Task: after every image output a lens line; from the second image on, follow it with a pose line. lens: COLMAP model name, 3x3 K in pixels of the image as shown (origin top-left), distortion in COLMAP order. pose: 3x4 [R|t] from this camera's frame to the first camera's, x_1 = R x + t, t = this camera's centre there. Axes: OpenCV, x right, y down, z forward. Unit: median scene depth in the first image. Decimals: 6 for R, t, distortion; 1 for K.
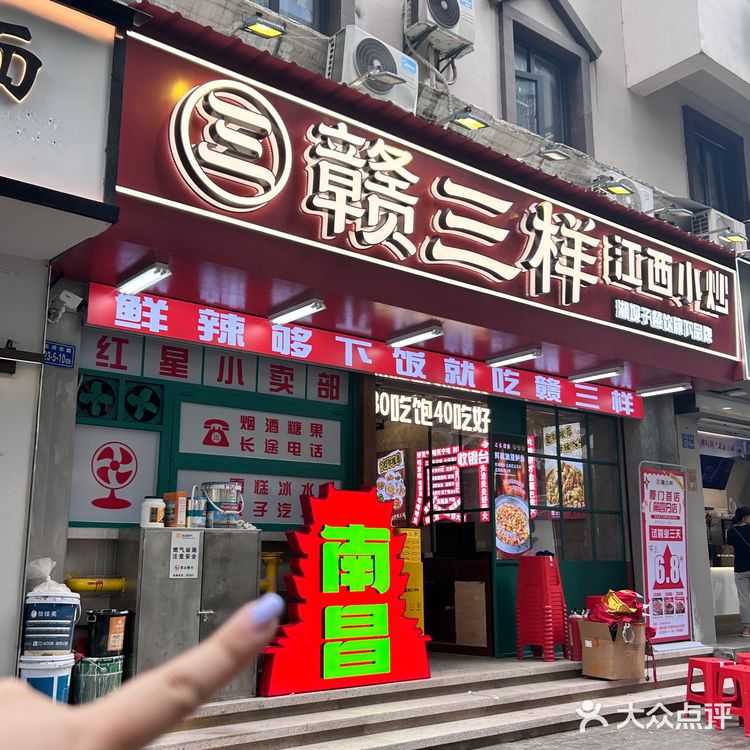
lens RADIAL K [[846.2, 0, 374.6], [0, 846.2, 373.6], [0, 0, 1]] dist [0.035052, 0.000000]
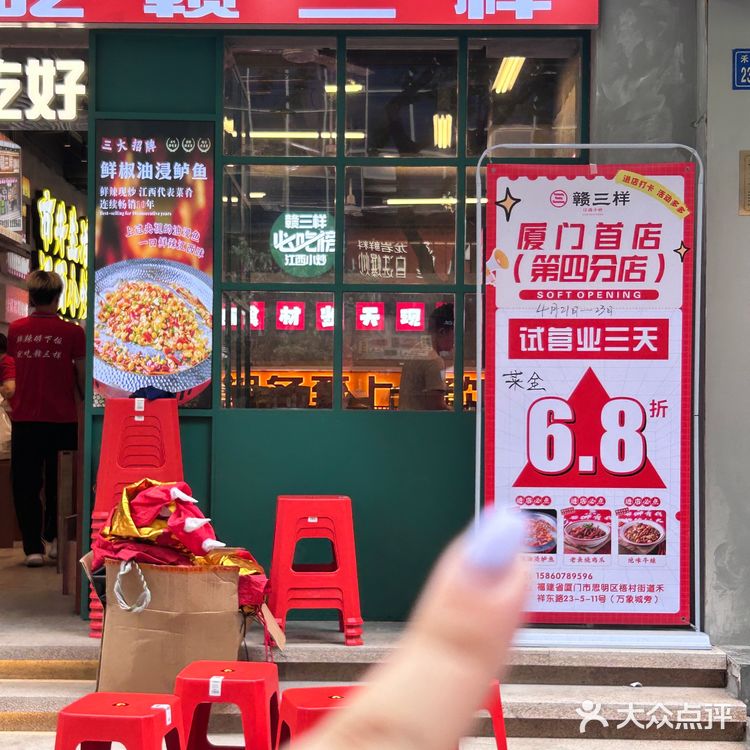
lens RADIAL K [[1463.0, 0, 375.0], [0, 1463.0, 376.7], [0, 0, 1]] dist [0.132065, 0.000000]
pose [[0.770701, -0.011924, -0.637085, 0.683444], [0.127182, 0.982585, 0.135465, 0.109533], [0.624375, -0.185429, 0.758796, 0.475106]]
